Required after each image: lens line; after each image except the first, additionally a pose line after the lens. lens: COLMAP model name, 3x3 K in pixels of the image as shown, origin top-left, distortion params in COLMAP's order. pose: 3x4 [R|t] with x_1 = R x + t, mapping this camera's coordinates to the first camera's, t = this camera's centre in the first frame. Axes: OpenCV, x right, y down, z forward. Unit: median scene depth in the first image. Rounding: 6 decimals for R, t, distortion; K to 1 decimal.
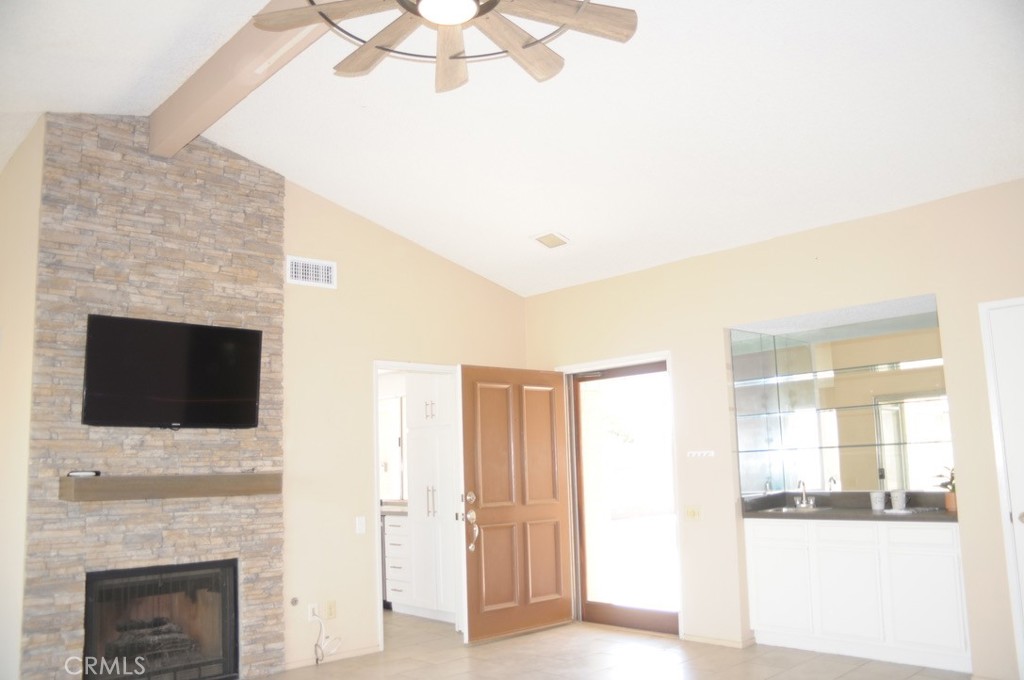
lens RADIAL K [[805.0, 0, 512.9], [0, 805.0, 353.8], [0, 0, 1]] dist [-0.159372, 0.146663]
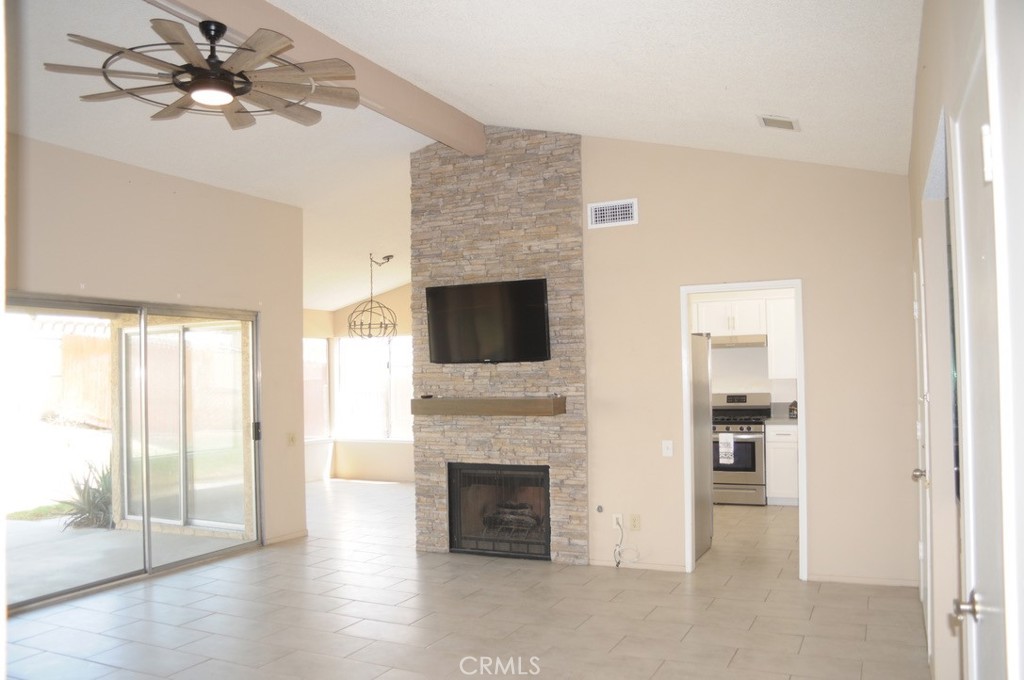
lens RADIAL K [[805.0, 0, 512.9], [0, 805.0, 353.8], [0, 0, 1]] dist [-0.159372, 0.146663]
pose [[0.367927, -0.002747, -0.929850, 0.805673], [0.132682, 0.989918, 0.049576, 0.016489], [0.920340, -0.141615, 0.364582, 0.515677]]
